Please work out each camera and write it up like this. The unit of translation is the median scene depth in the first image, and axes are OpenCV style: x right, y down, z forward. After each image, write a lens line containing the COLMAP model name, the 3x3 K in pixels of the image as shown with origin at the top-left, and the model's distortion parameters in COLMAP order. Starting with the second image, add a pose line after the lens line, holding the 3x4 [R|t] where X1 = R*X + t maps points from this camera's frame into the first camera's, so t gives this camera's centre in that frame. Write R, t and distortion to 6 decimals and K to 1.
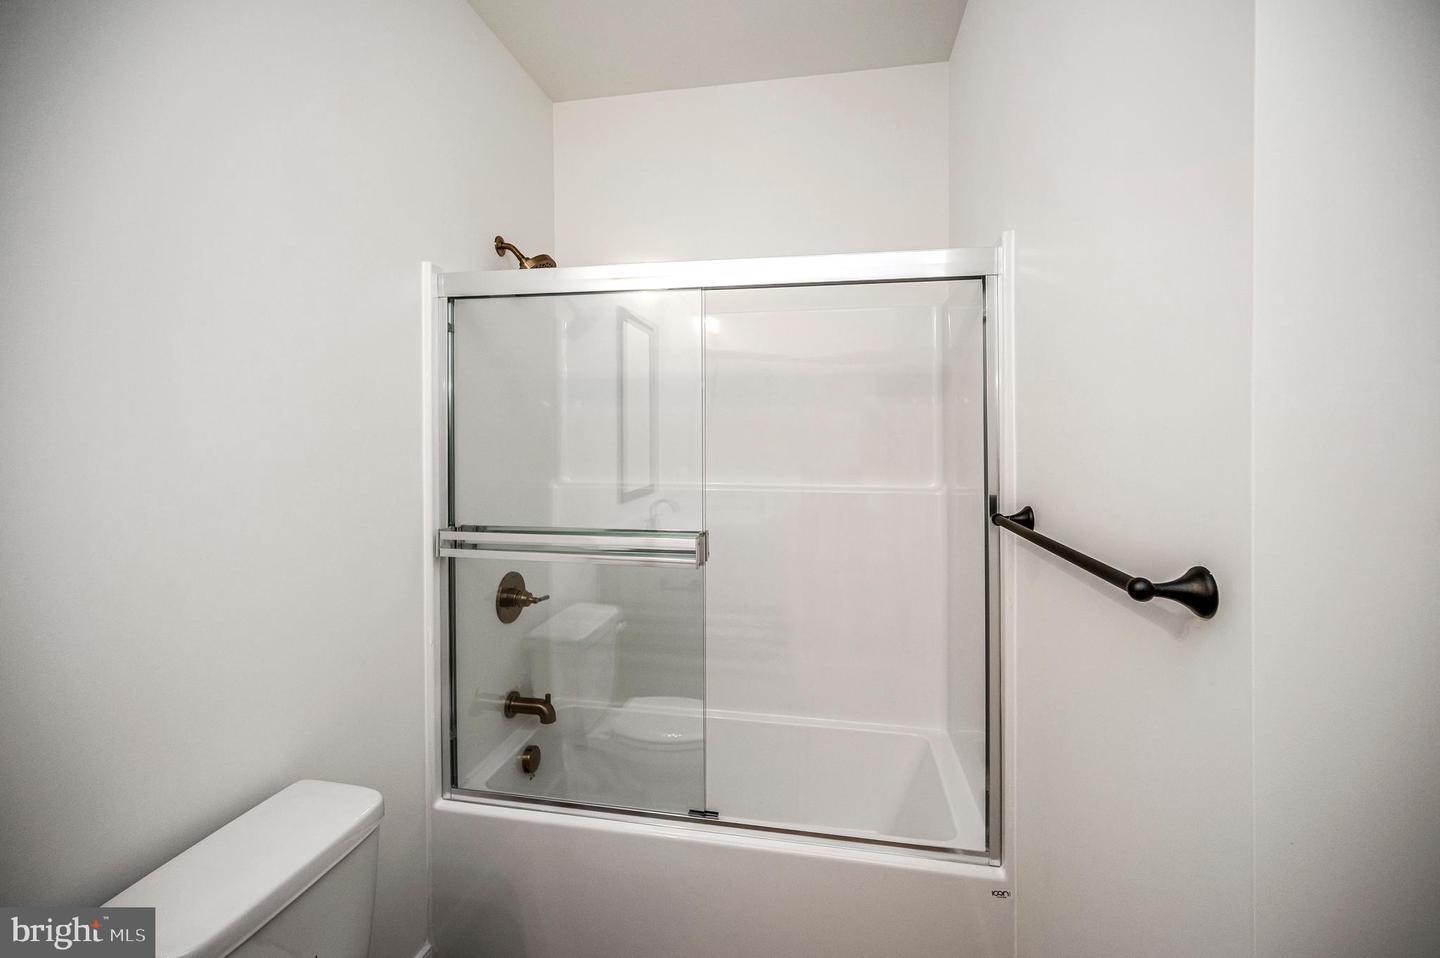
lens RADIAL K [[580.2, 0, 724.5], [0, 580.2, 456.3], [0, 0, 1]] dist [0.000474, 0.000068]
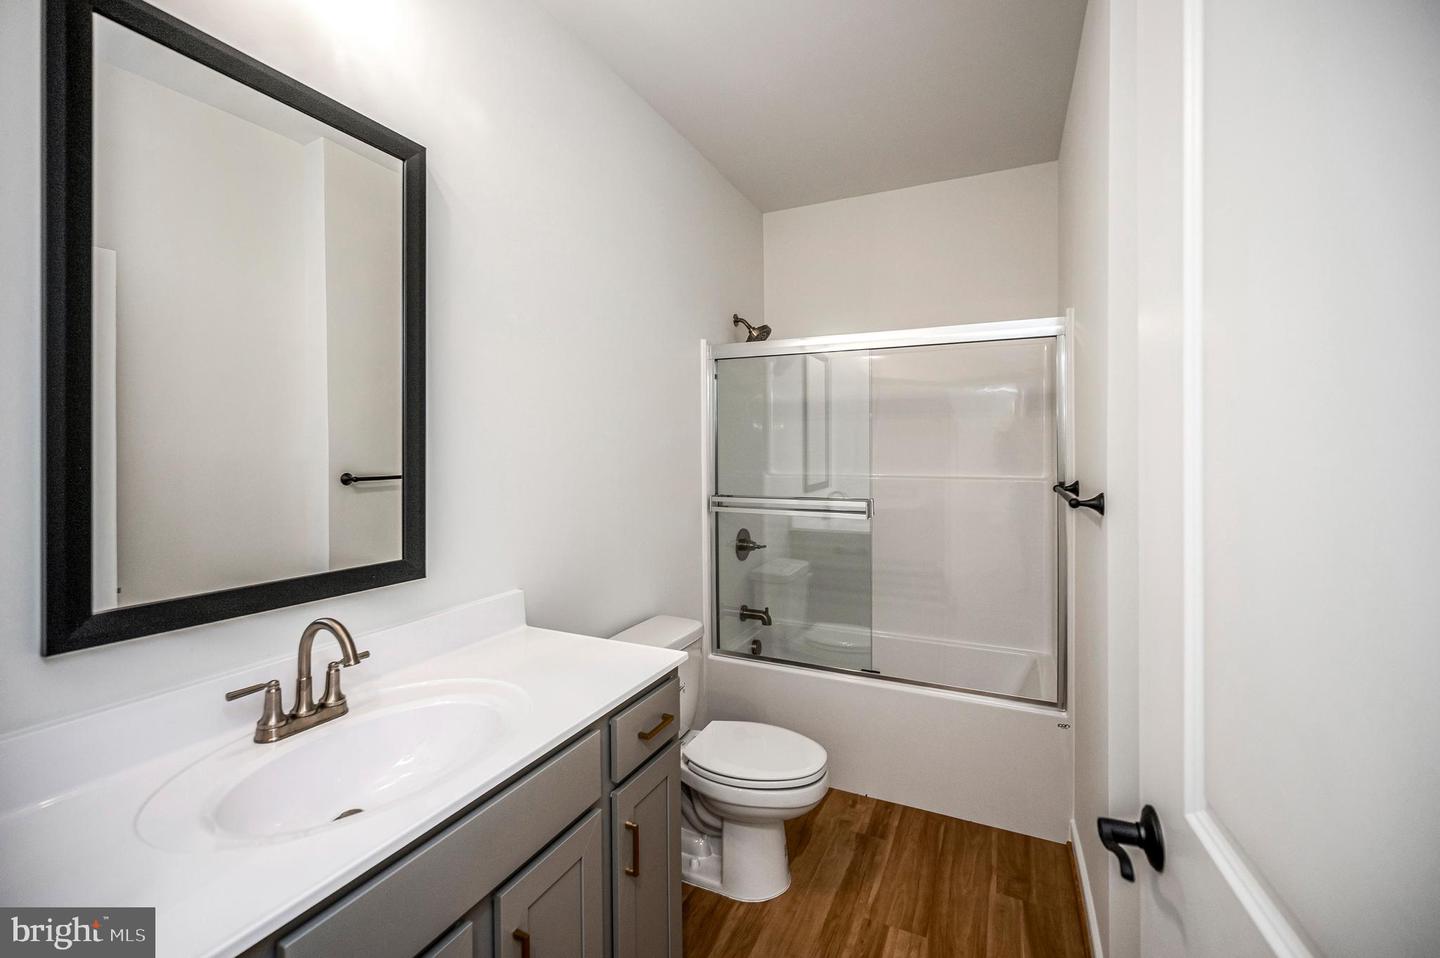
lens RADIAL K [[580.2, 0, 724.5], [0, 580.2, 456.3], [0, 0, 1]] dist [0.000474, 0.000068]
pose [[0.963776, -0.000127, -0.266712, 0.001137], [-0.006298, 0.999710, -0.023233, 0.041836], [0.266638, 0.024071, 0.963496, -0.521067]]
